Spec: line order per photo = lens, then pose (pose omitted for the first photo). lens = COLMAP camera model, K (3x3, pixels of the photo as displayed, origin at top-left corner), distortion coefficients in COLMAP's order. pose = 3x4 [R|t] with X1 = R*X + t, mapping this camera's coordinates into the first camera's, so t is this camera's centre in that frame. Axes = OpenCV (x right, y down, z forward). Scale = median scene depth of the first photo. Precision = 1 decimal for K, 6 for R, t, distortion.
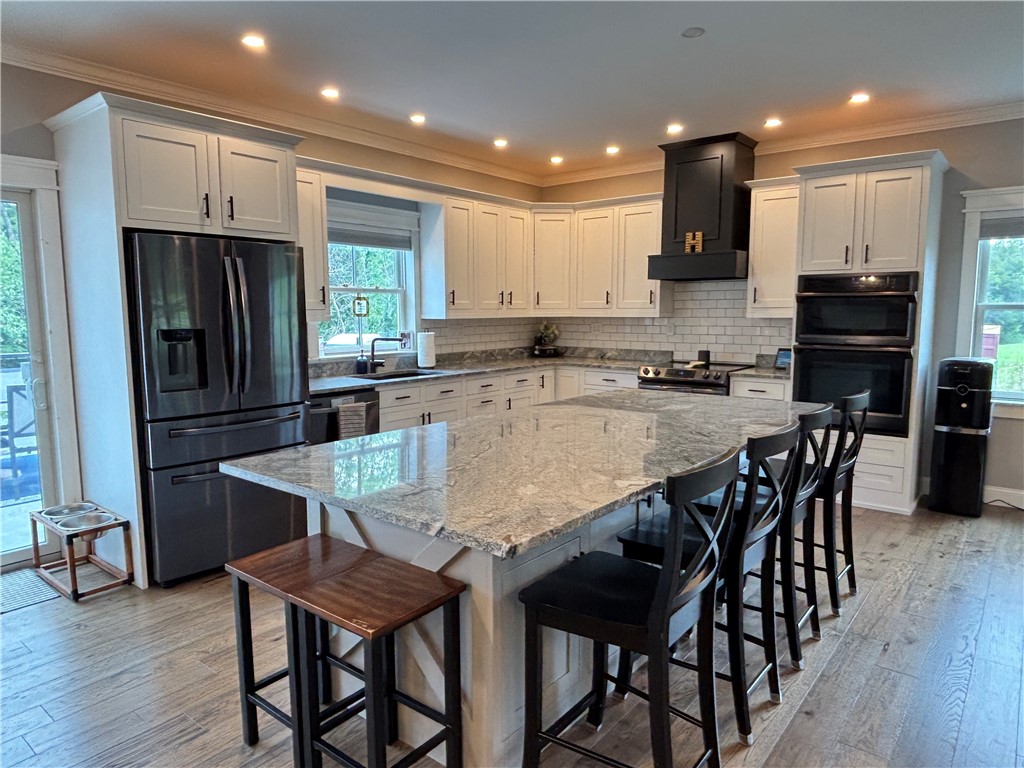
lens RADIAL K [[653.4, 0, 504.1], [0, 653.4, 383.6], [0, 0, 1]] dist [0.004350, -0.010044]
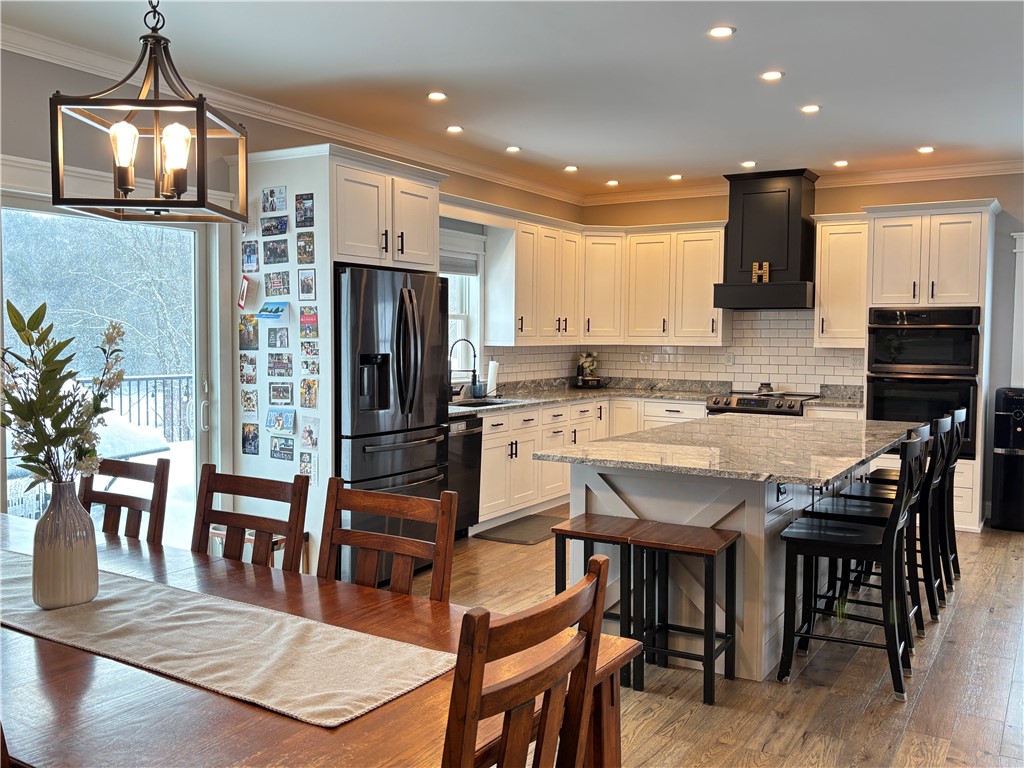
lens RADIAL K [[912.0, 0, 506.6], [0, 912.0, 378.8], [0, 0, 1]] dist [0.031884, 0.008173]
pose [[0.989972, 0.003854, 0.141212, -0.287641], [0.005106, 0.997998, -0.063033, 0.032790], [-0.141173, 0.063122, 0.987971, -0.315527]]
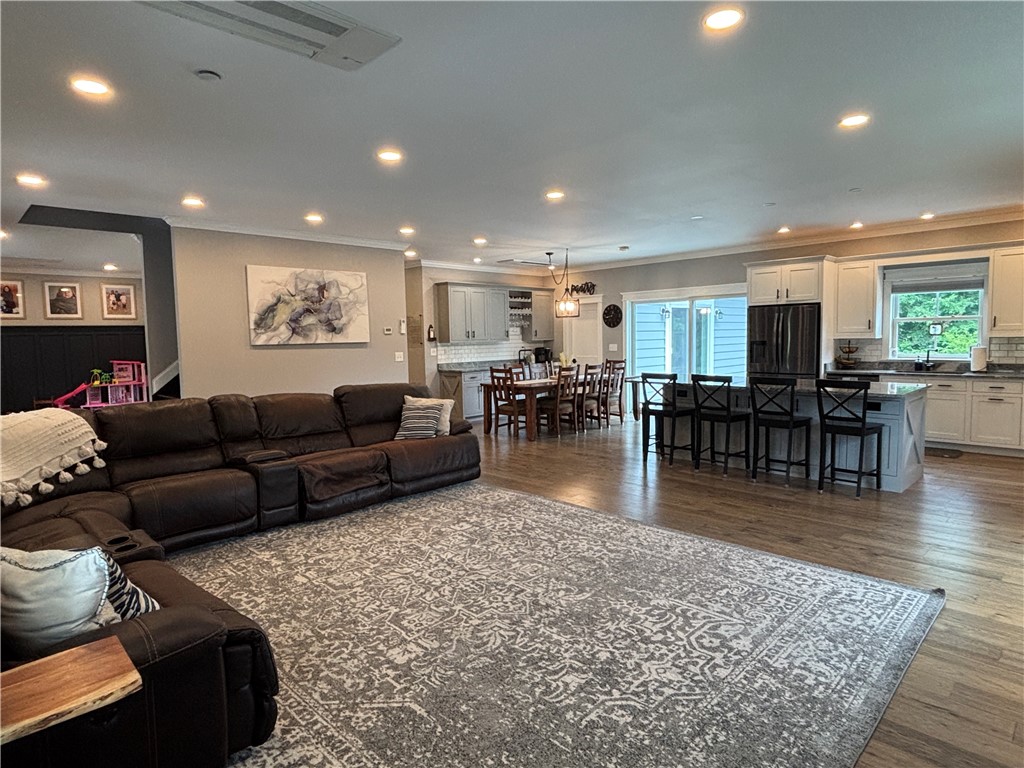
lens RADIAL K [[590.5, 0, 508.0], [0, 590.5, 383.8], [0, 0, 1]] dist [0.002938, -0.006827]
pose [[-0.101704, 0.084744, -0.991199, 1.247340], [-0.091907, 0.991303, 0.094184, -0.025170], [0.990560, 0.100677, -0.093030, 0.119644]]
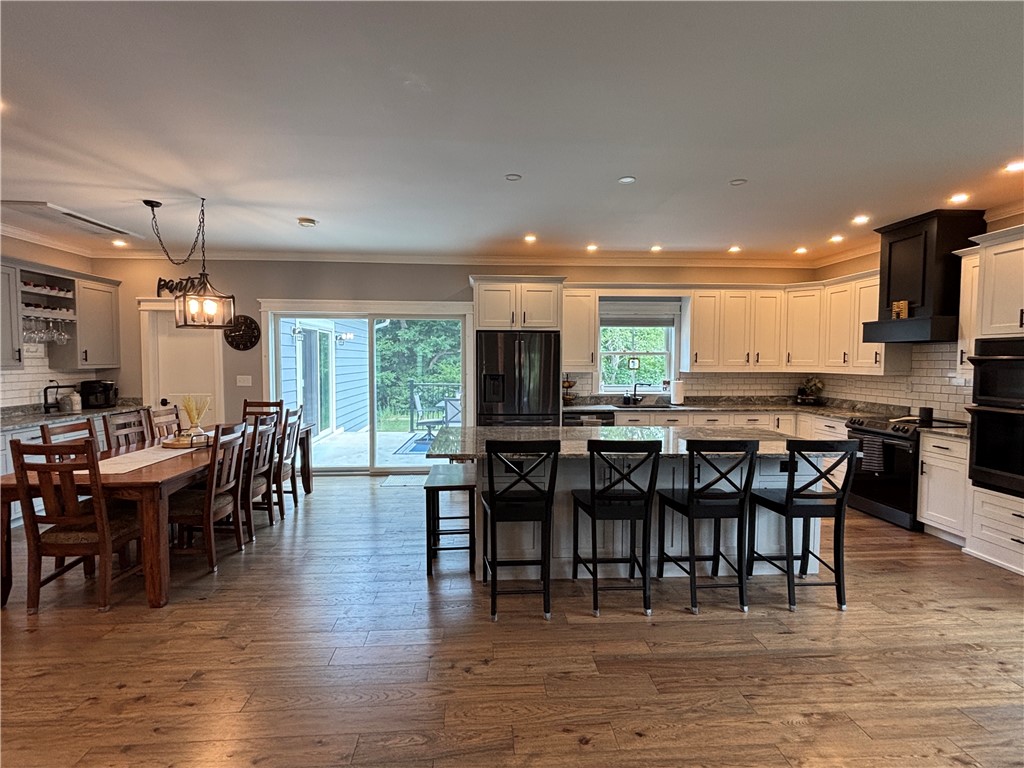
lens RADIAL K [[500.5, 0, 514.0], [0, 500.5, 382.3], [0, 0, 1]] dist [-0.000357, 0.001791]
pose [[0.686890, 0.038784, -0.725726, 0.452792], [-0.088296, 0.995631, -0.030363, -0.007693], [0.721378, 0.084935, 0.687313, -0.056405]]
